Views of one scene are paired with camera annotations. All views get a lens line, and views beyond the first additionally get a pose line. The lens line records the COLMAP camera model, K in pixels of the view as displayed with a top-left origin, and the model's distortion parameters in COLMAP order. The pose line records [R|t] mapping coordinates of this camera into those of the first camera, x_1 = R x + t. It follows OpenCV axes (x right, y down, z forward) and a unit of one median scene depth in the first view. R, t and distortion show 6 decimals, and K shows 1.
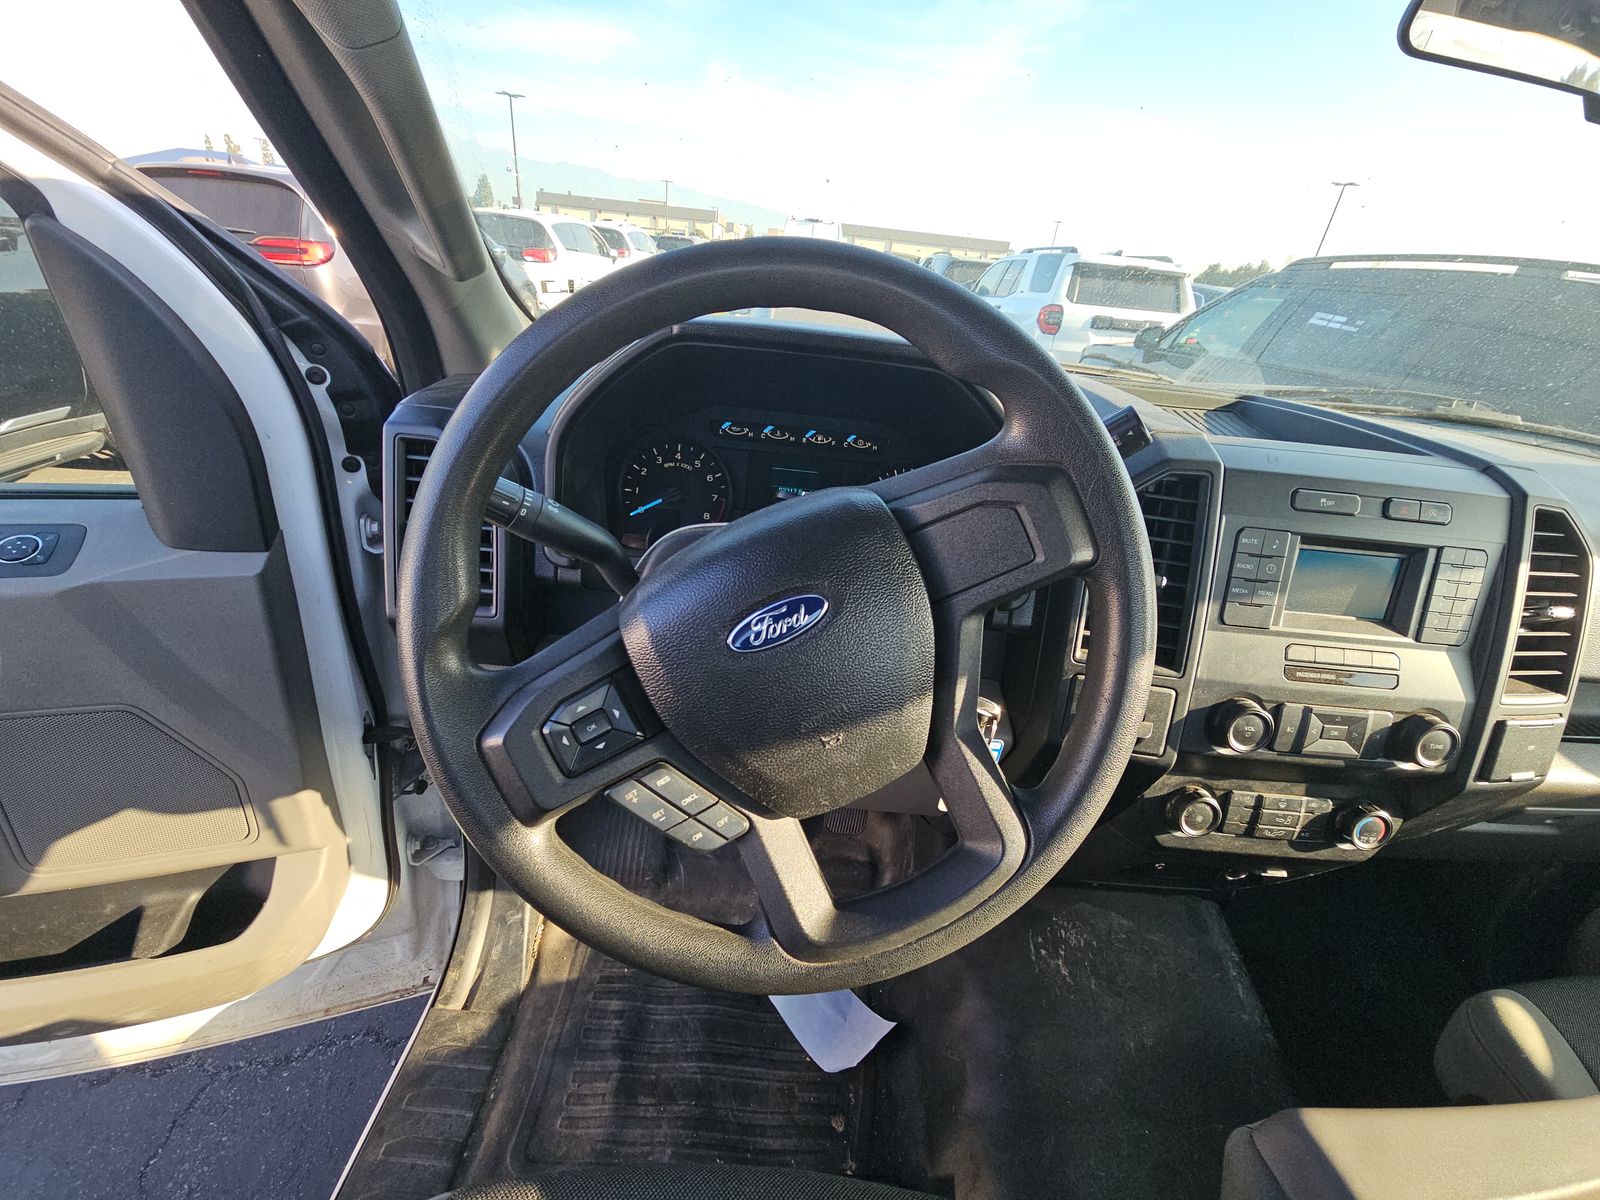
lens RADIAL K [[648.1, 0, 795.8], [0, 648.1, 606.9], [0, 0, 1]] dist [0.001714, -0.003423]
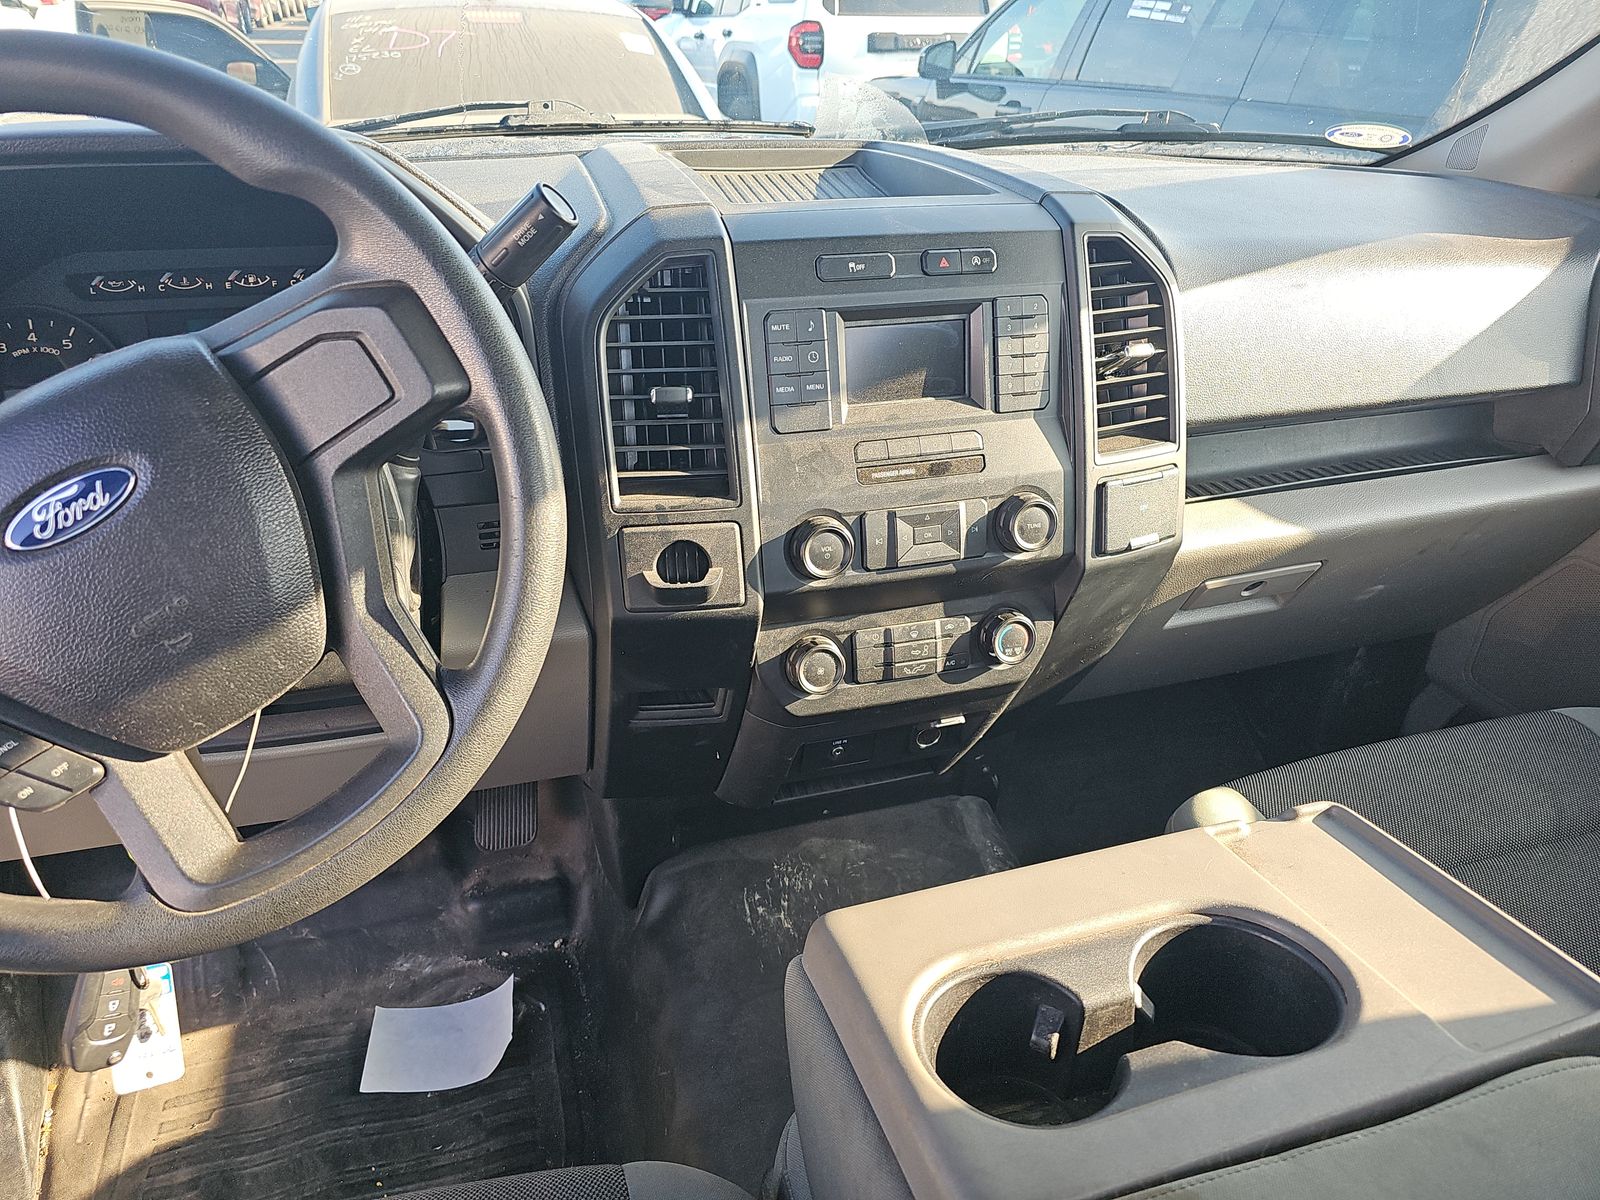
lens RADIAL K [[1059.1, 0, 803.3], [0, 1059.1, 604.7], [0, 0, 1]] dist [0.028064, -0.025578]
pose [[0.950170, -0.215942, 0.224827, 0.326140], [0.203849, 0.976051, 0.075965, 0.139505], [-0.235846, -0.026349, 0.971433, -0.317562]]
